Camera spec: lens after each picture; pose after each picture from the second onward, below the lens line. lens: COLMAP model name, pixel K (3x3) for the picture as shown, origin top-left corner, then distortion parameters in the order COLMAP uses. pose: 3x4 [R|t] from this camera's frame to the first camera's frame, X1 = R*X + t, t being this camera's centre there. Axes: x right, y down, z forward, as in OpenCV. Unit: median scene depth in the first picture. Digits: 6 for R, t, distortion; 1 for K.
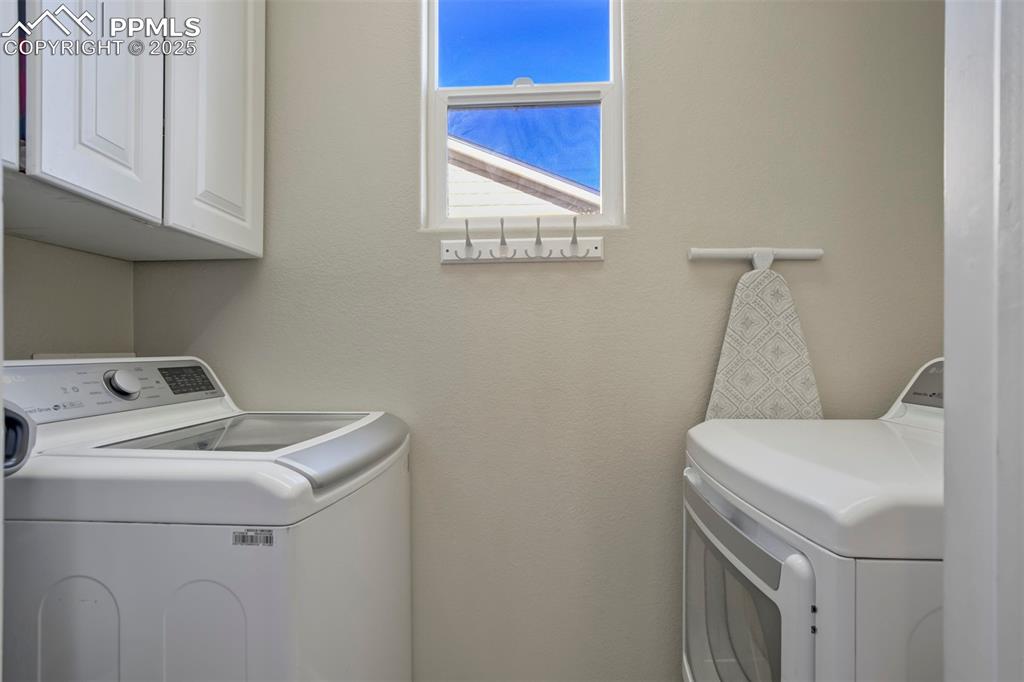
lens RADIAL K [[474.6, 0, 525.5], [0, 474.6, 339.6], [0, 0, 1]] dist [-0.041250, 0.024312]
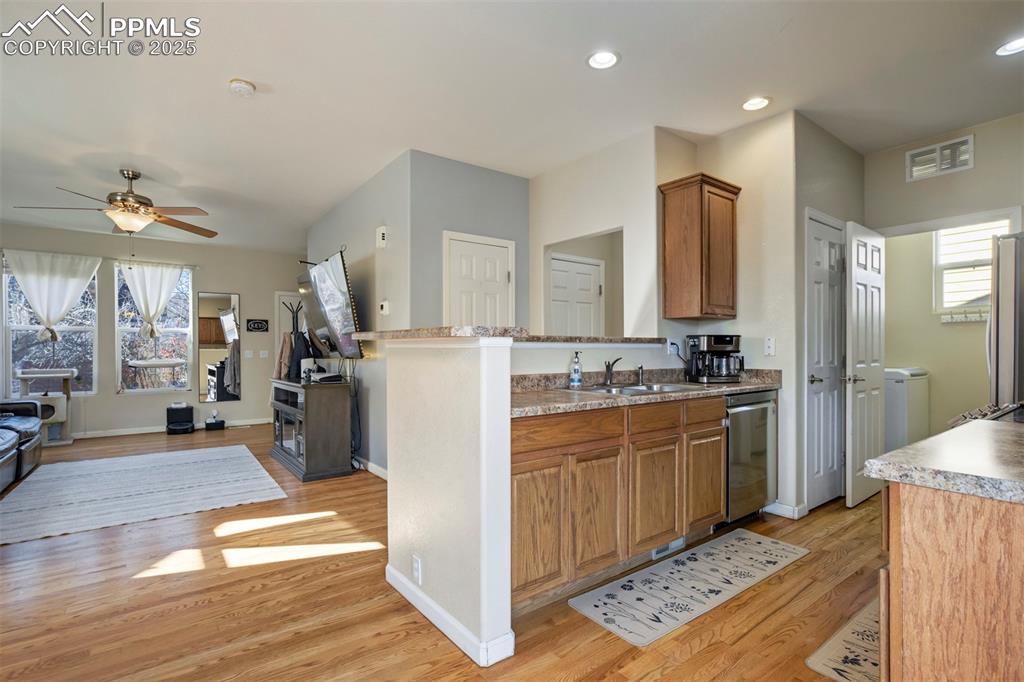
lens RADIAL K [[491.8, 0, 523.9], [0, 491.8, 352.0], [0, 0, 1]] dist [-0.042697, 0.025651]
pose [[0.661608, 0.004056, -0.749839, 0.430333], [-0.000084, 0.999986, 0.005335, 0.023418], [0.749850, -0.003467, 0.661599, -3.452335]]
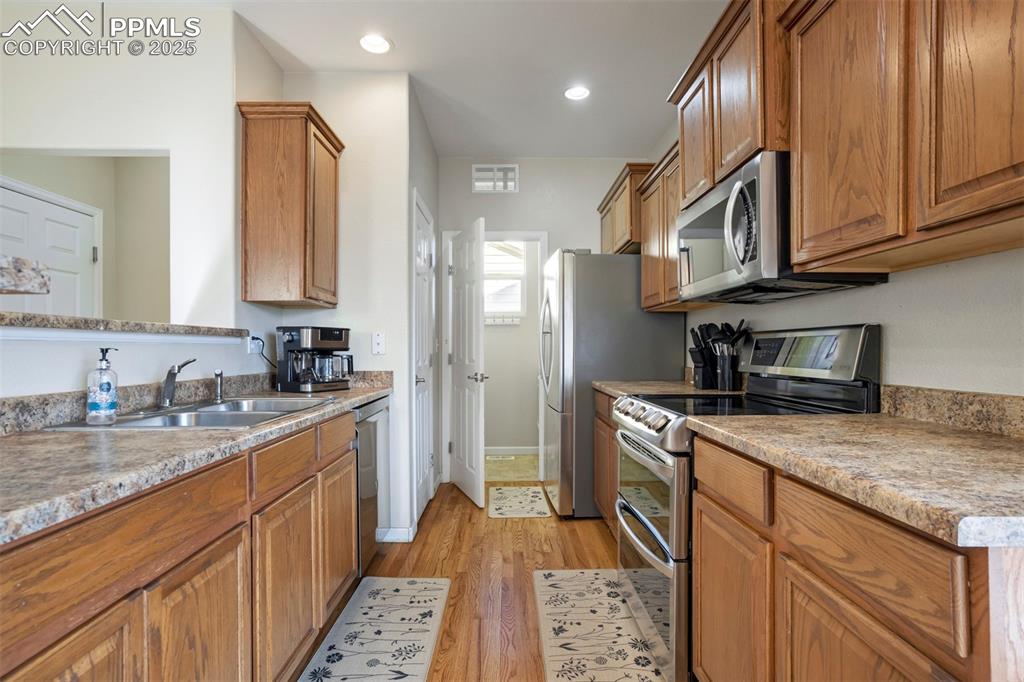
lens RADIAL K [[492.5, 0, 510.6], [0, 492.5, 350.0], [0, 0, 1]] dist [-0.044309, 0.027191]
pose [[0.997181, -0.000542, 0.075028, -0.213198], [0.000566, 1.000000, -0.000299, 0.037925], [-0.075028, 0.000341, 0.997181, -2.988117]]
